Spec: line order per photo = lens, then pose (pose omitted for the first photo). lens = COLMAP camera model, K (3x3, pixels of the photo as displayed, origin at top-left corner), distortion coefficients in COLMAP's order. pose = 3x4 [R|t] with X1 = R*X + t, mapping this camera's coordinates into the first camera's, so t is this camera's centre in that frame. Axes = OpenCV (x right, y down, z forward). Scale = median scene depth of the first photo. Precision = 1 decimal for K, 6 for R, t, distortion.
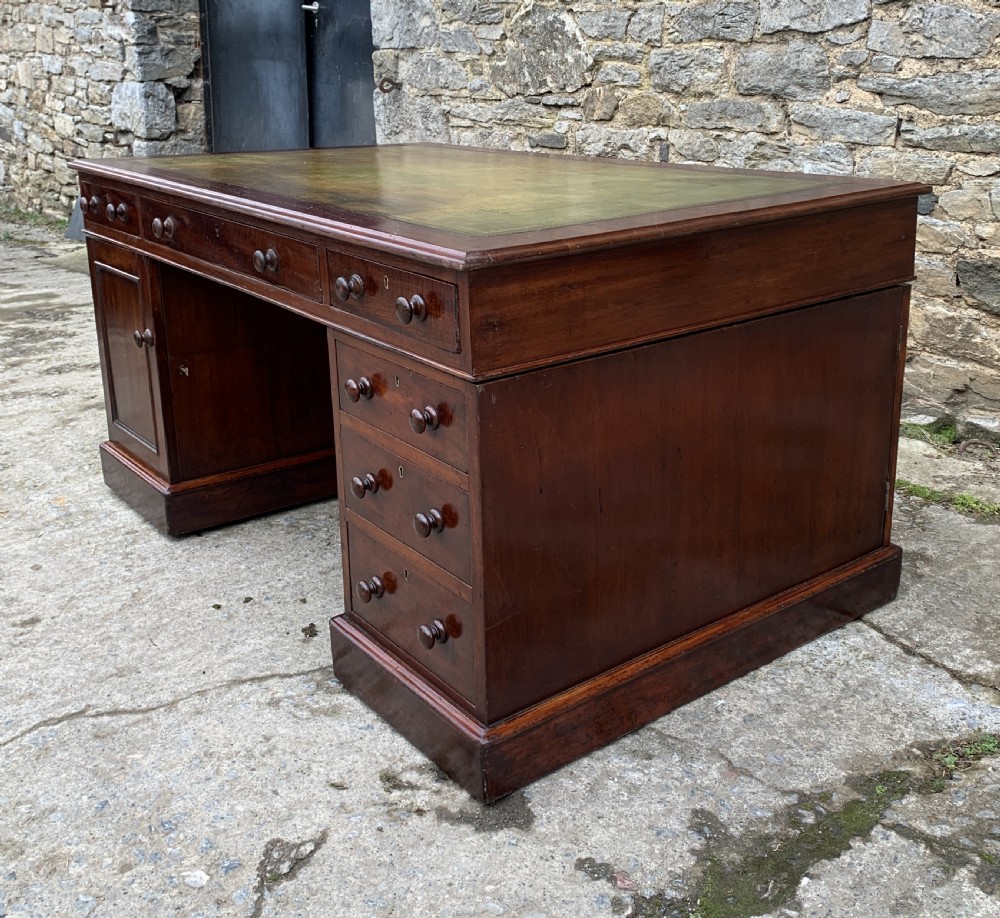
lens RADIAL K [[1143.8, 0, 539.7], [0, 1143.8, 363.7], [0, 0, 1]] dist [0.021415, 0.000000]
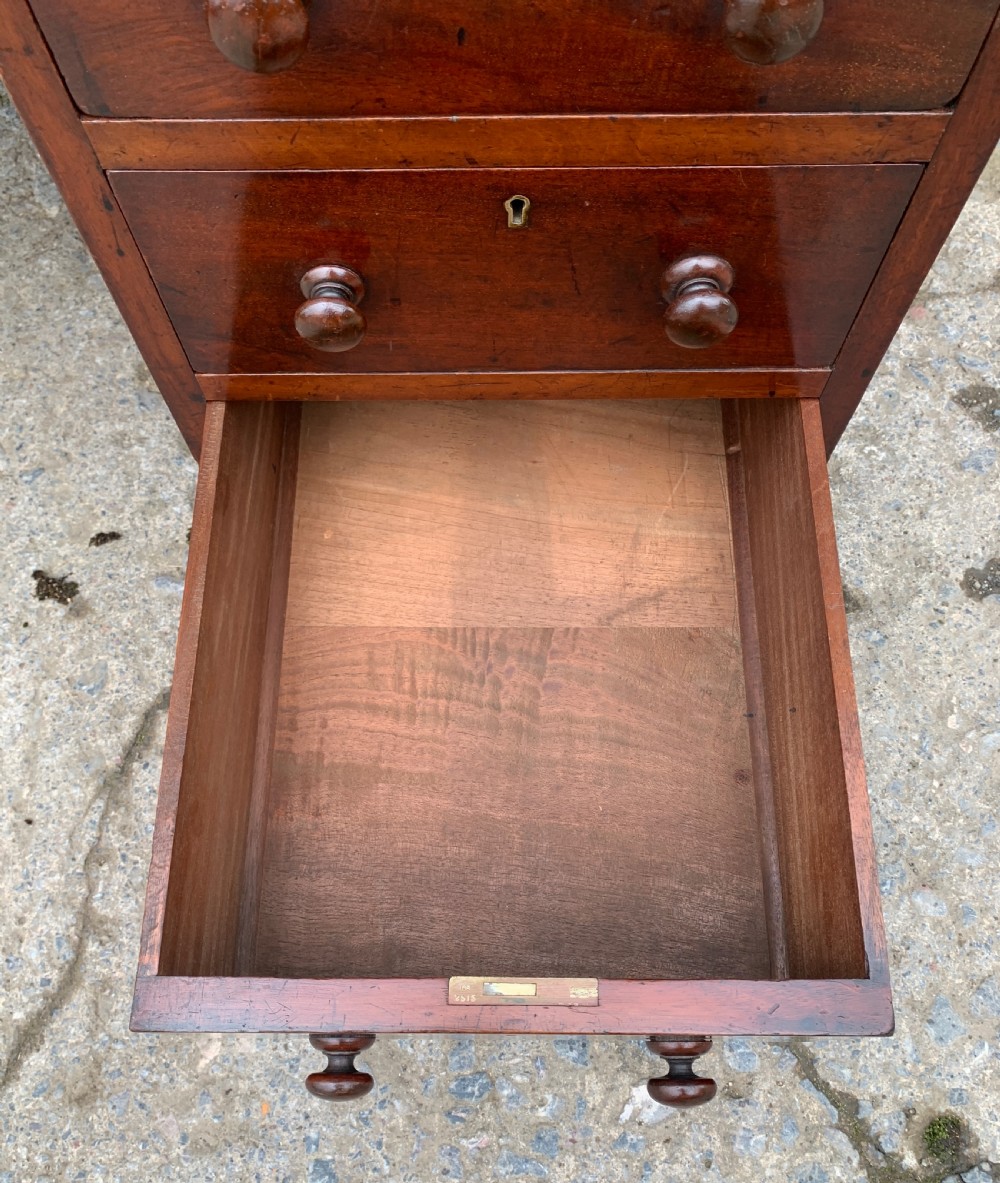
lens RADIAL K [[1032.0, 0, 487.2], [0, 1032.0, 668.1], [0, 0, 1]] dist [-0.002976, 0.027013]
pose [[0.616531, -0.731481, 0.291249, -0.216729], [0.230887, 0.521630, 0.821337, -0.053369], [-0.752716, -0.439134, 0.490490, 0.582265]]
